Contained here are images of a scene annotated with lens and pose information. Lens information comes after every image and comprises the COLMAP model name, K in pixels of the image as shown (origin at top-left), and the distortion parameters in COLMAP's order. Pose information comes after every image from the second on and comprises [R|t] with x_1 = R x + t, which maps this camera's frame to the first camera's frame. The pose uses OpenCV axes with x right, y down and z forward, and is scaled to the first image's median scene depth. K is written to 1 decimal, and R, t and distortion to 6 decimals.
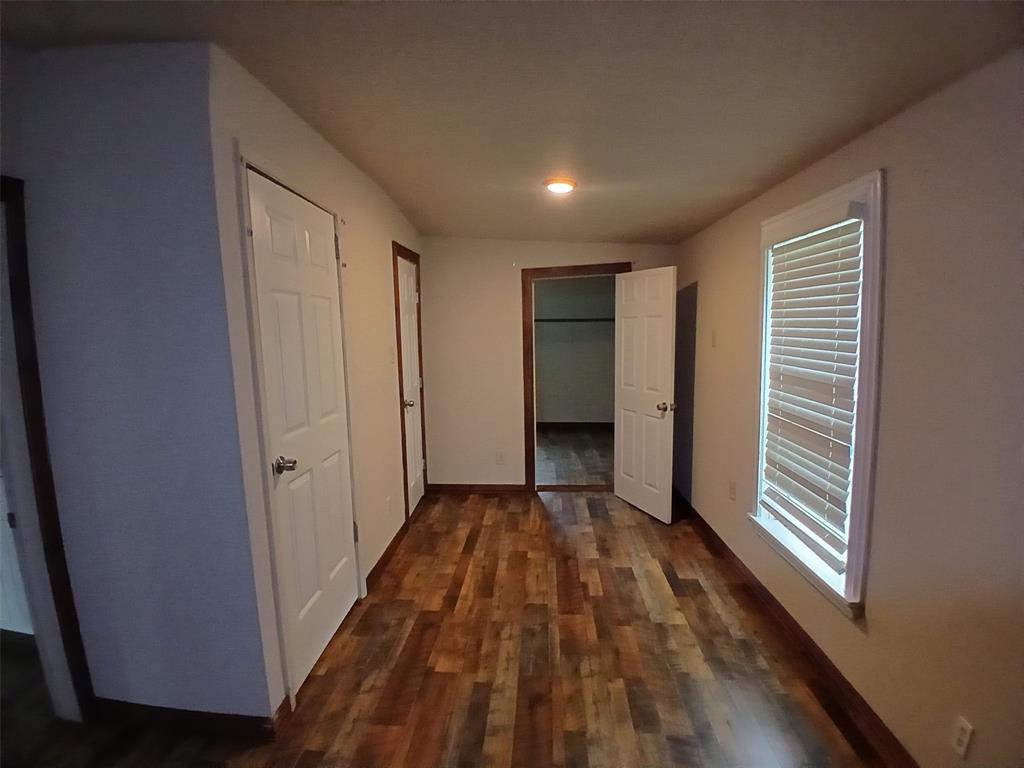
lens RADIAL K [[521.9, 0, 512.0], [0, 521.9, 384.0], [0, 0, 1]] dist [-0.000429, -0.043939]
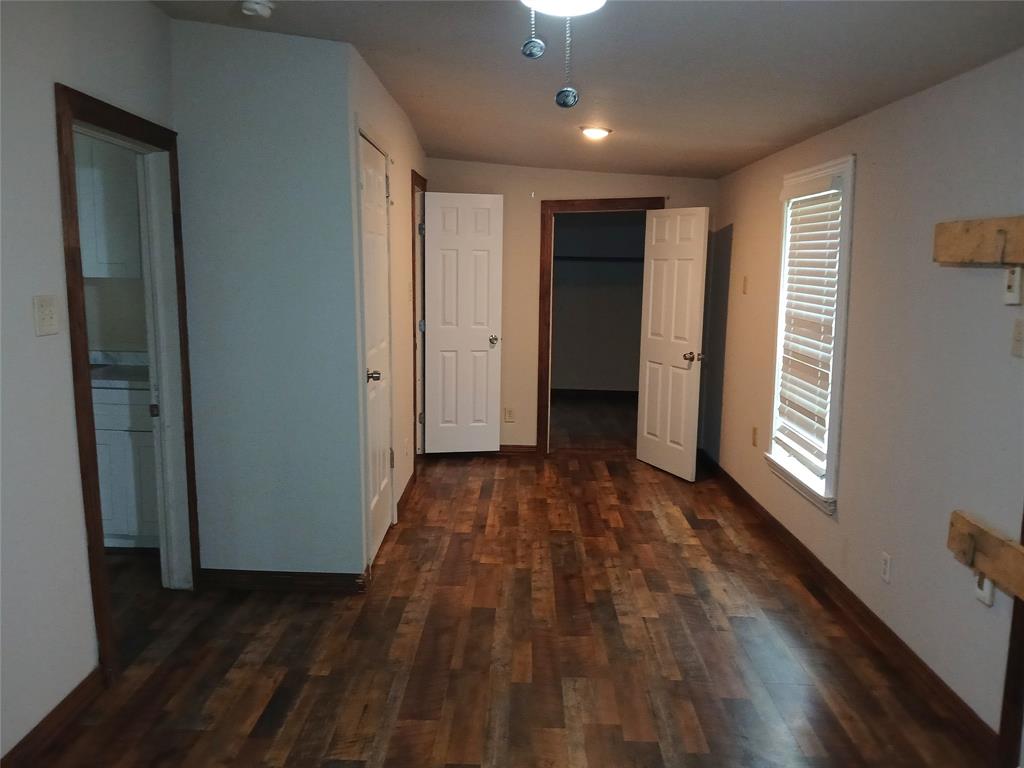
lens RADIAL K [[869.5, 0, 512.0], [0, 869.5, 384.0], [0, 0, 1]] dist [0.103554, -0.002179]
pose [[0.998491, 0.026579, 0.048046, -0.146440], [-0.028087, 0.999125, 0.030995, 0.072833], [-0.047180, -0.032298, 0.998364, -0.759364]]
